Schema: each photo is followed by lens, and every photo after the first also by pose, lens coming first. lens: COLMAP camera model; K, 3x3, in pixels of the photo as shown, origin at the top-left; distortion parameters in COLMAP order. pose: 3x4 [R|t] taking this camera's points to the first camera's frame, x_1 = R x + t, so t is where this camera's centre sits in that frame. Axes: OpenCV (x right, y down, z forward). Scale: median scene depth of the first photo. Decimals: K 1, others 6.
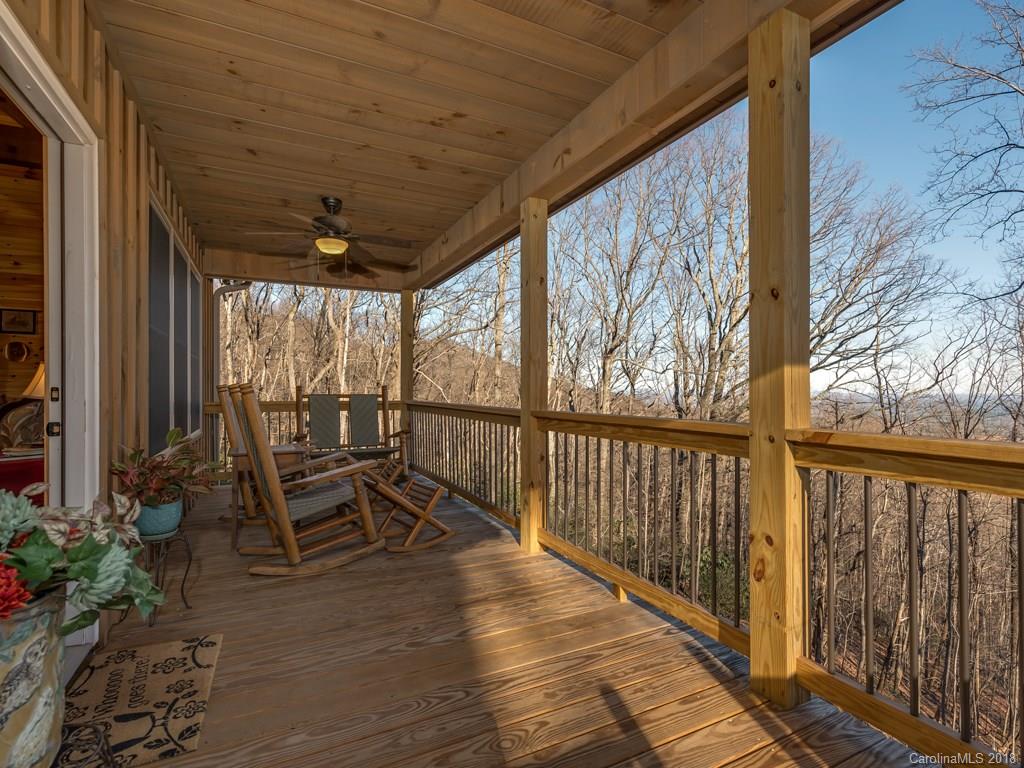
lens RADIAL K [[497.8, 0, 505.2], [0, 497.8, 387.0], [0, 0, 1]] dist [0.000581, 0.000078]
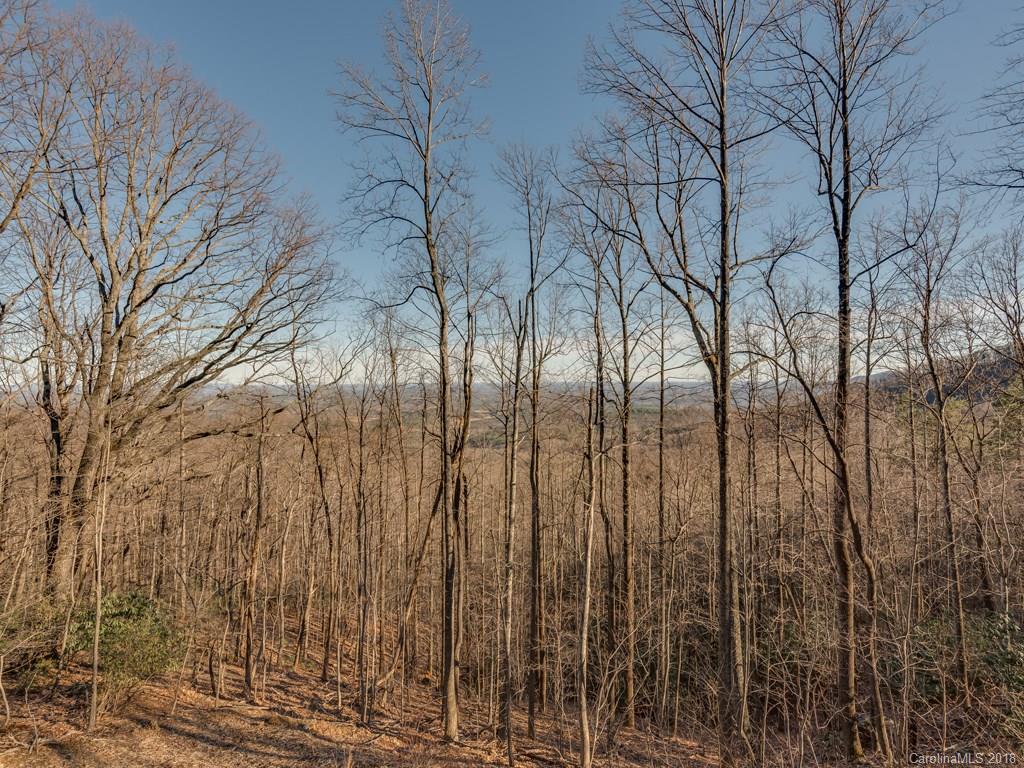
lens RADIAL K [[497.8, 0, 505.2], [0, 497.8, 387.0], [0, 0, 1]] dist [0.000581, 0.000078]
pose [[0.465188, -0.019633, 0.884994, 0.024198], [0.005035, 0.999797, 0.019533, -0.004568], [-0.885198, -0.004630, 0.465192, 0.107044]]
